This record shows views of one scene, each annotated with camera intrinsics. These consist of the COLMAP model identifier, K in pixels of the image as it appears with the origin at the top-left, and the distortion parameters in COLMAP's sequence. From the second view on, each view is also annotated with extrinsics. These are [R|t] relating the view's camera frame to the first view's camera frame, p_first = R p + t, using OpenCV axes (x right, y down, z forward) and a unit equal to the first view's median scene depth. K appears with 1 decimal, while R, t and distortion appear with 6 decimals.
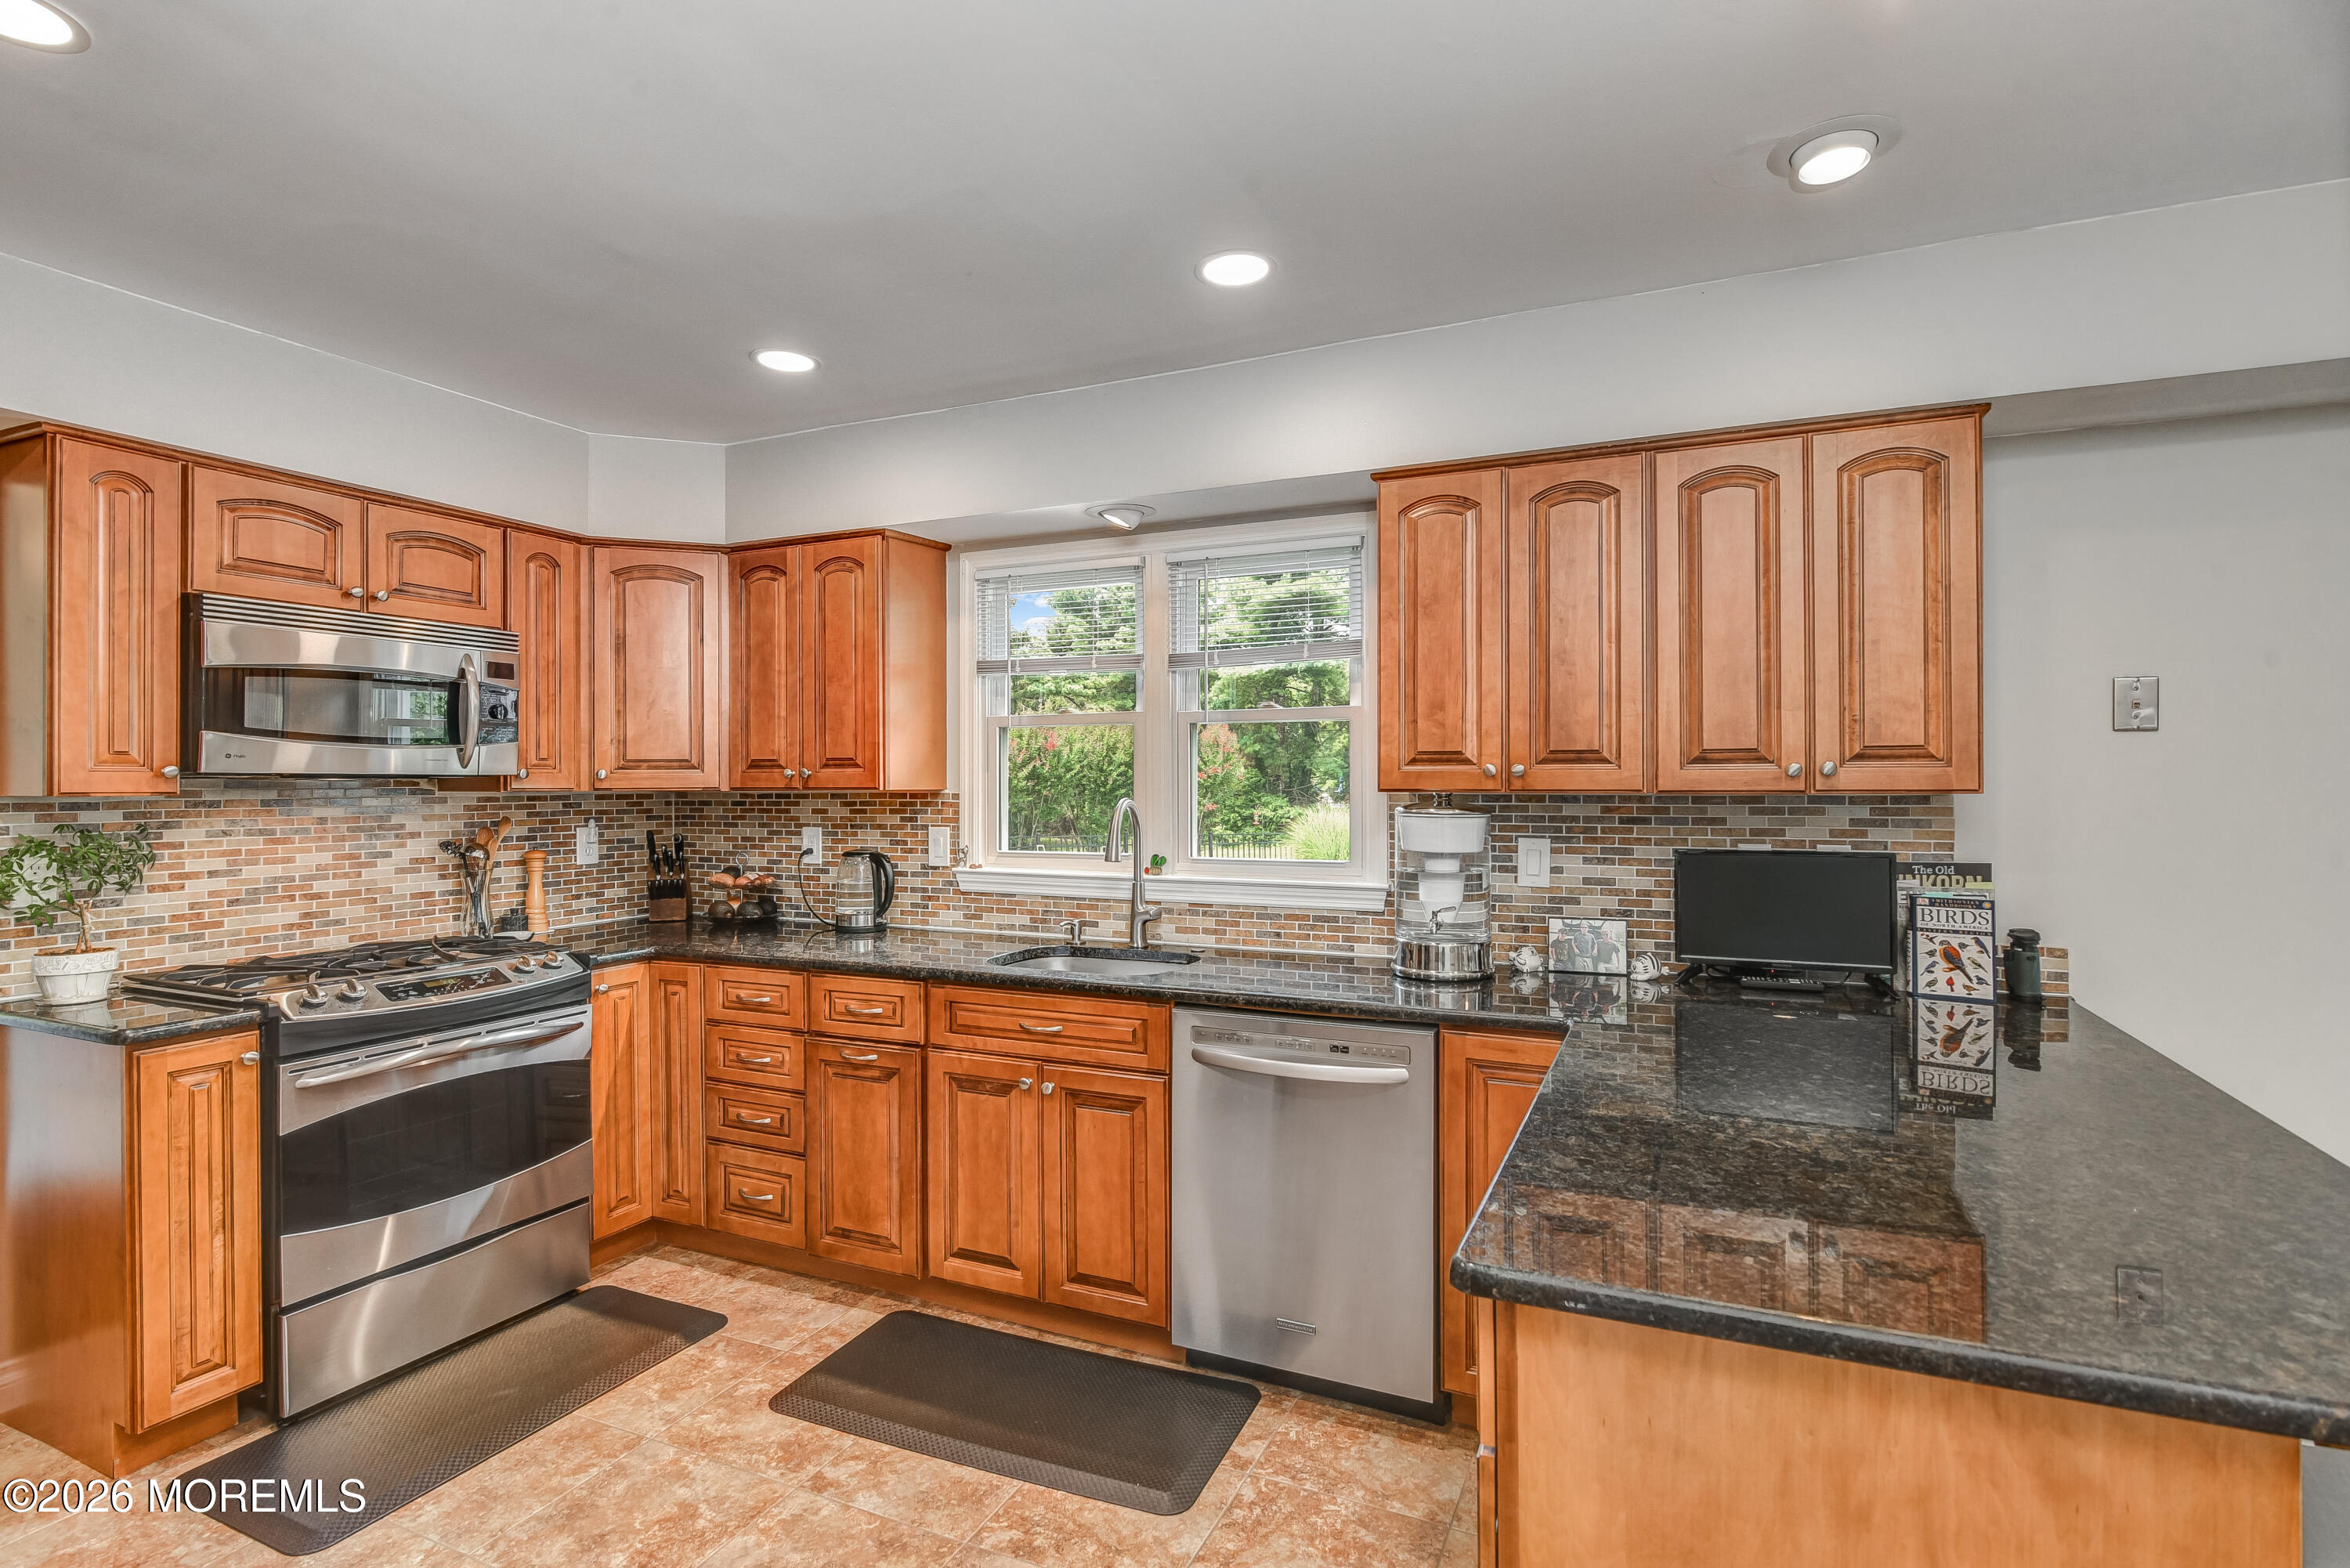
lens RADIAL K [[1148.8, 0, 1164.1], [0, 1148.8, 784.9], [0, 0, 1]] dist [-0.011480, 0.002966]
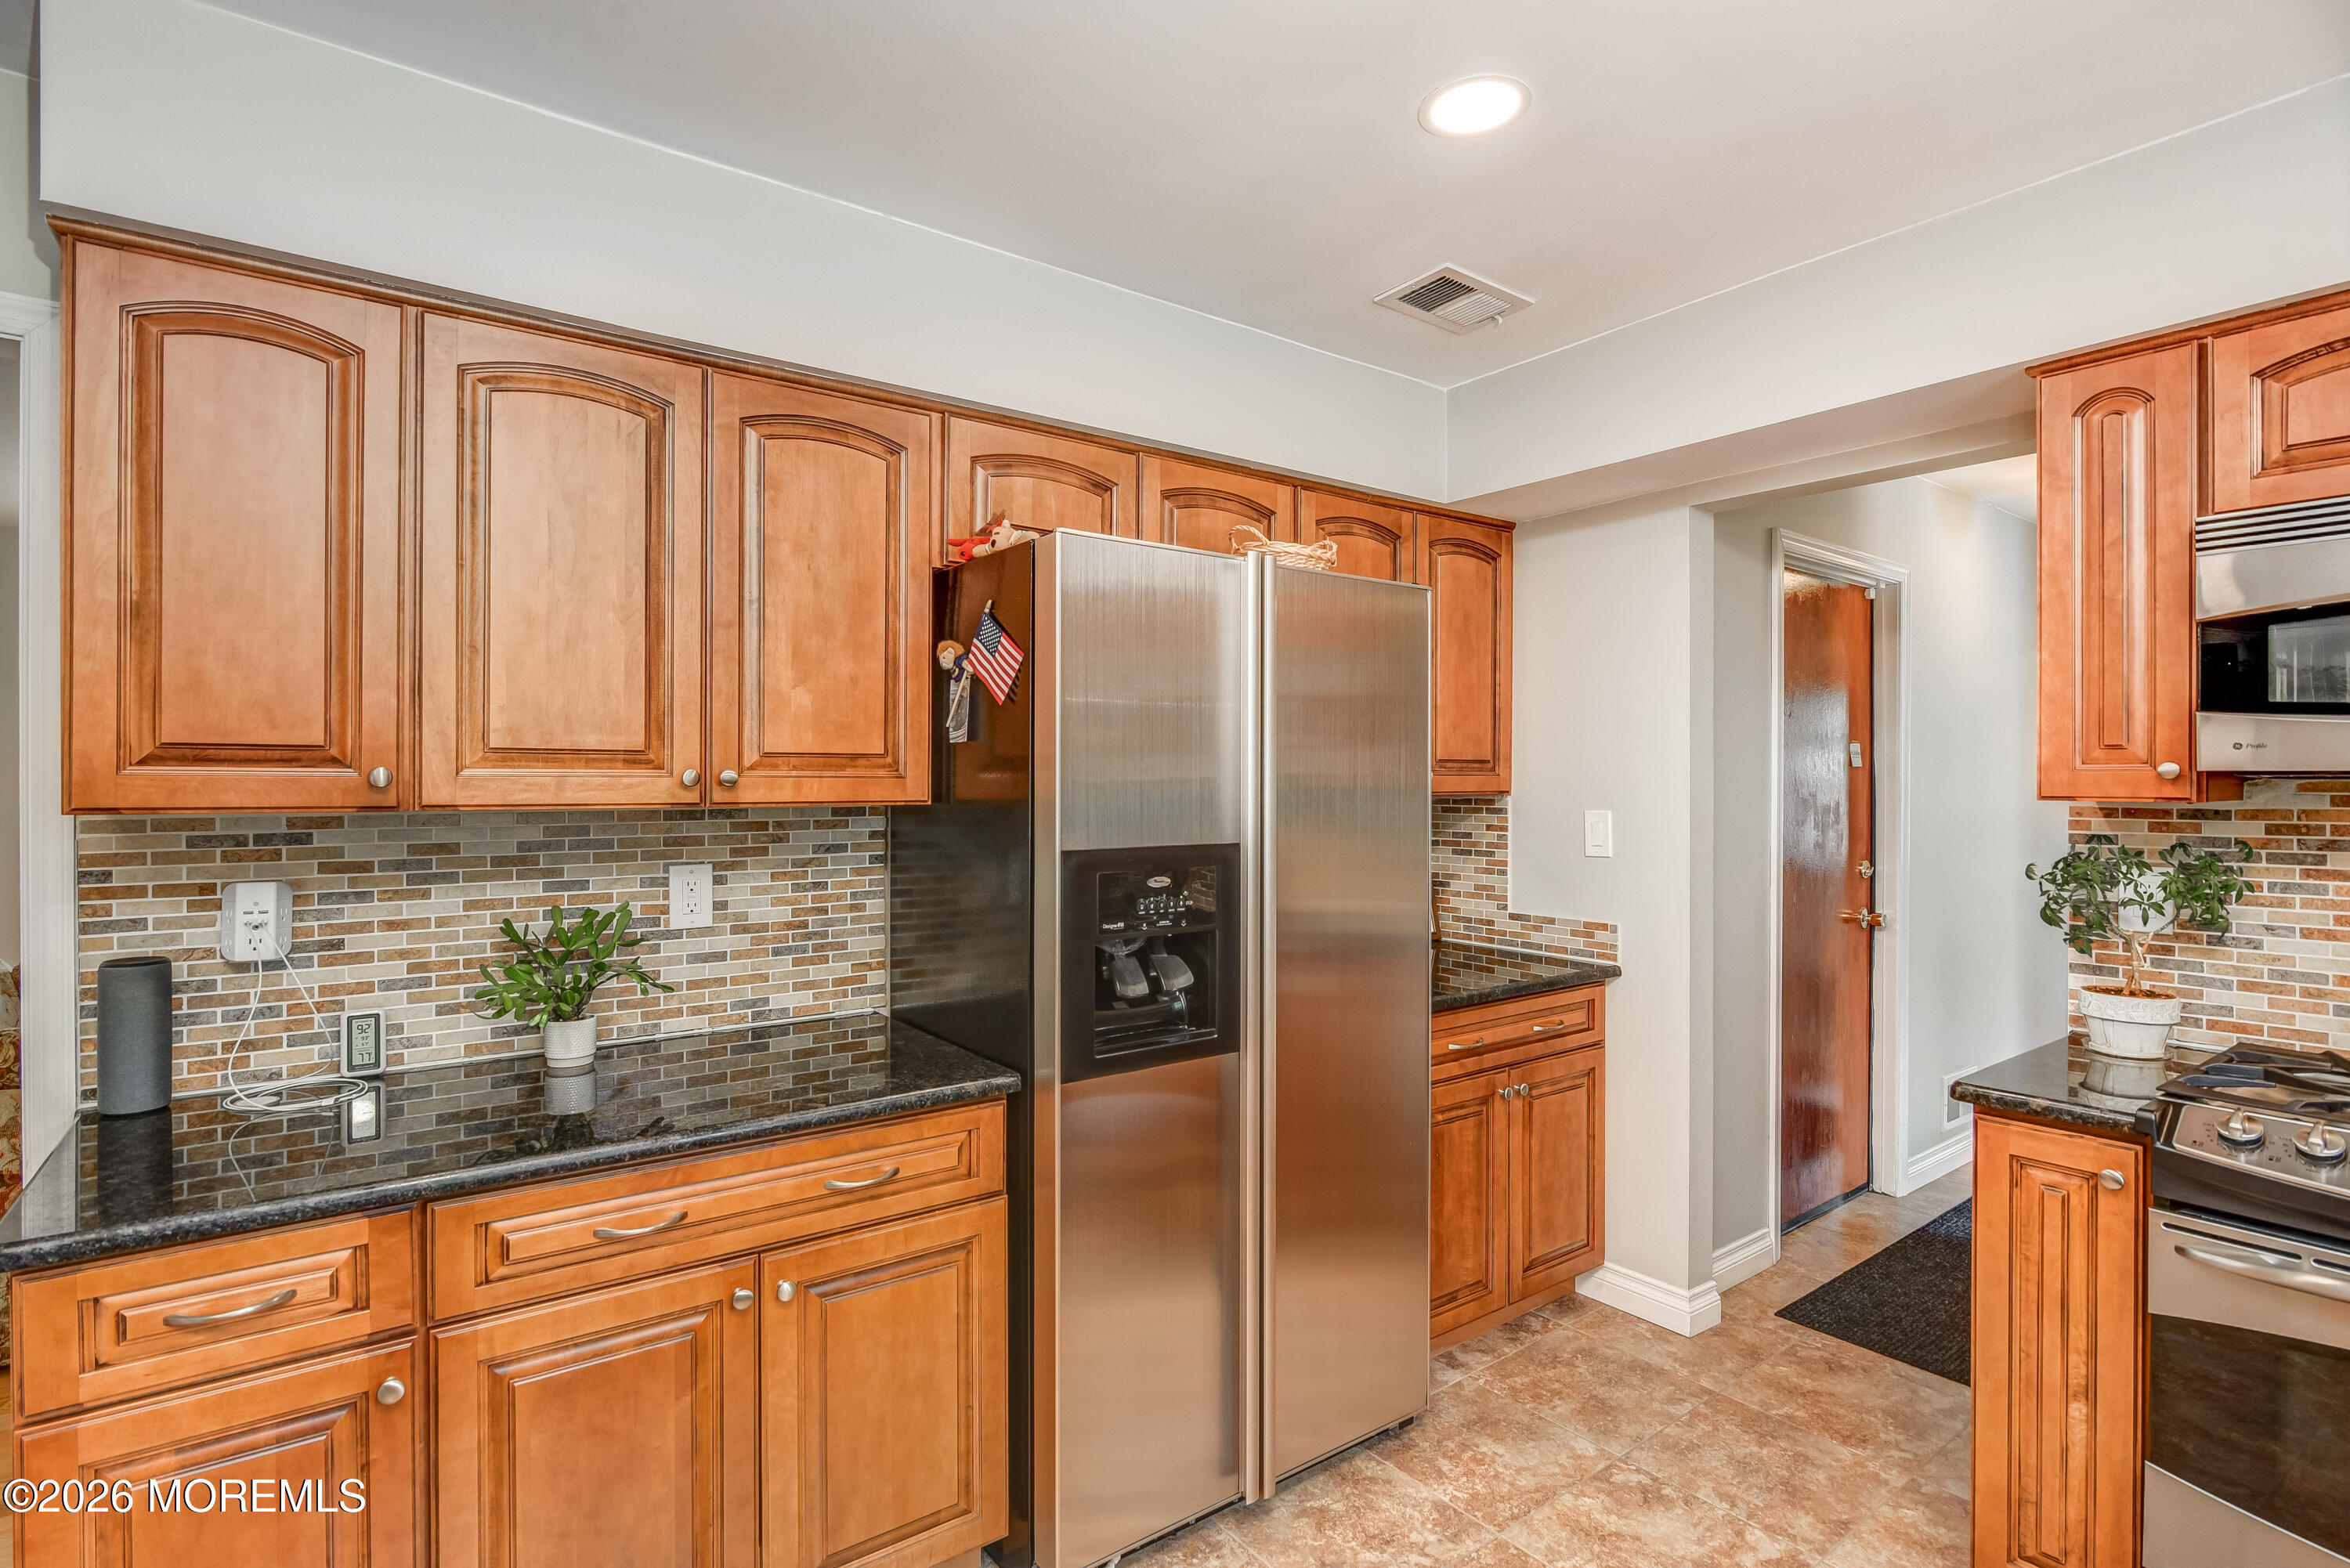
lens RADIAL K [[1148.8, 0, 1182.2], [0, 1148.8, 778.8], [0, 0, 1]] dist [-0.011480, 0.002966]
pose [[-0.470094, 0.003745, -0.882609, 0.072516], [-0.003065, 0.999978, 0.005875, -0.007587], [0.882611, 0.005467, -0.470072, 0.713978]]
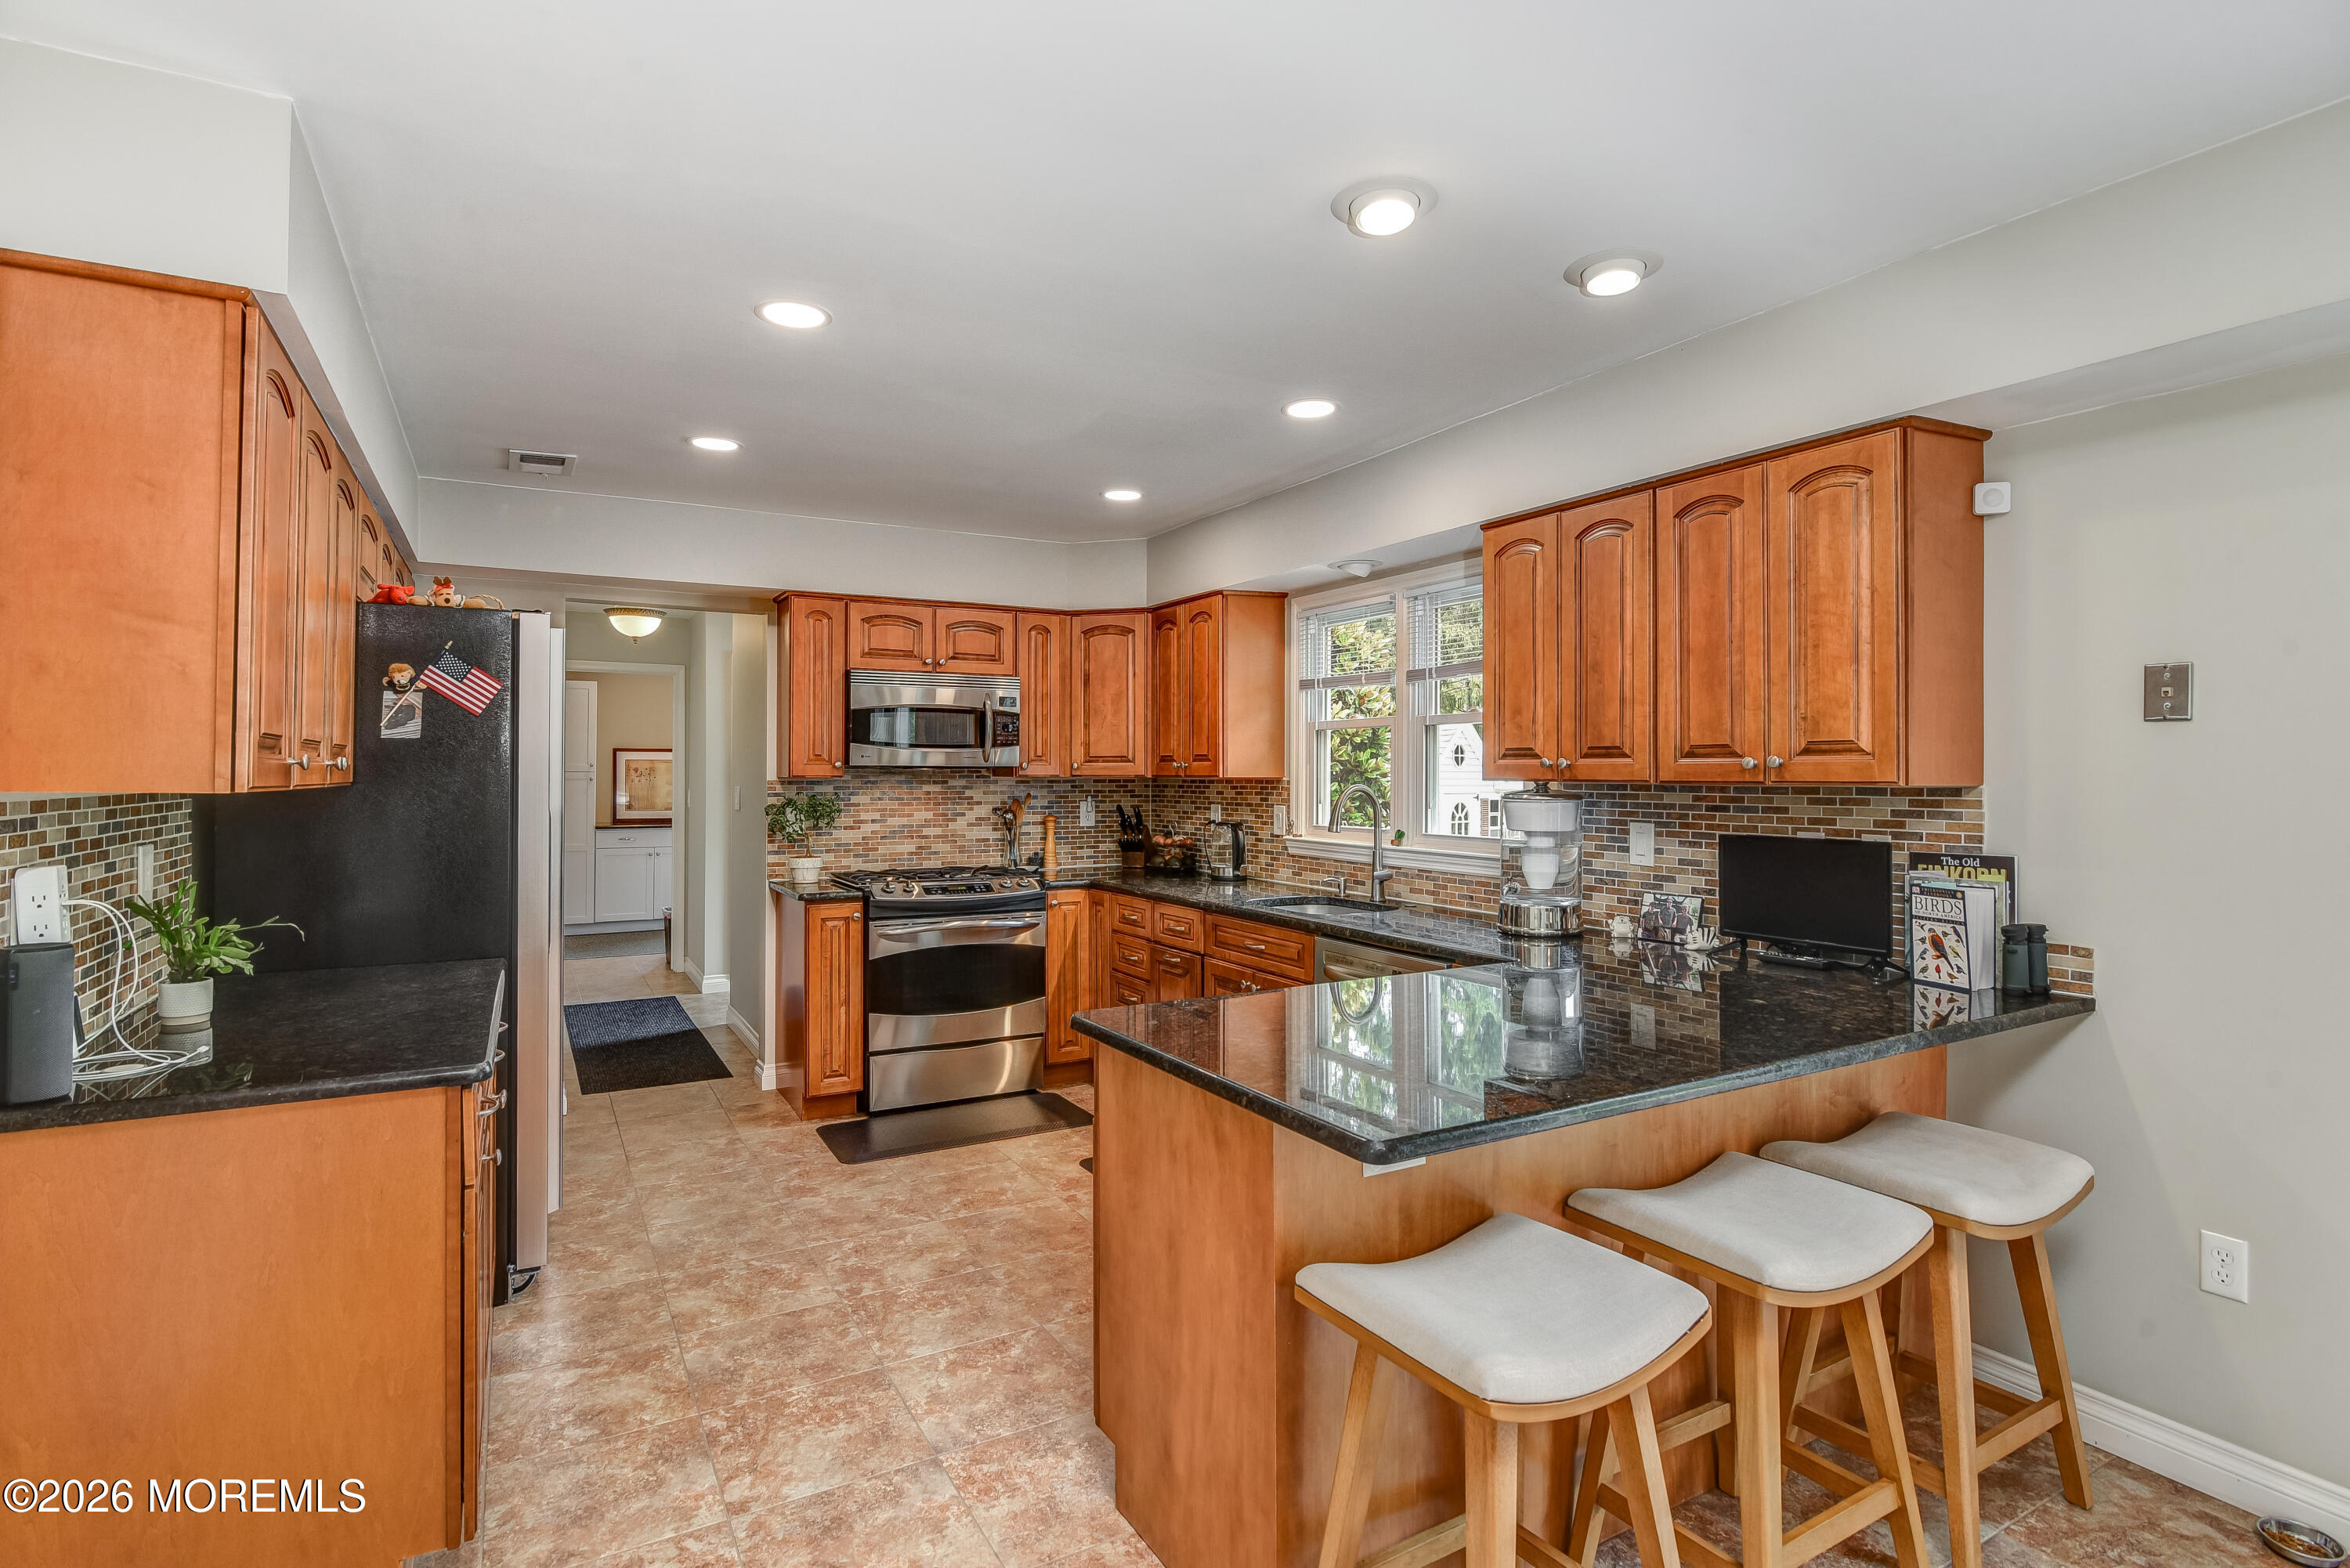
lens RADIAL K [[1148.8, 0, 1162.9], [0, 1148.8, 773.4], [0, 0, 1]] dist [-0.011480, 0.002966]
pose [[0.808795, 0.004386, -0.588075, 0.629869], [-0.005589, 0.999984, -0.000228, 0.000470], [0.588065, 0.003471, 0.808806, -0.208525]]
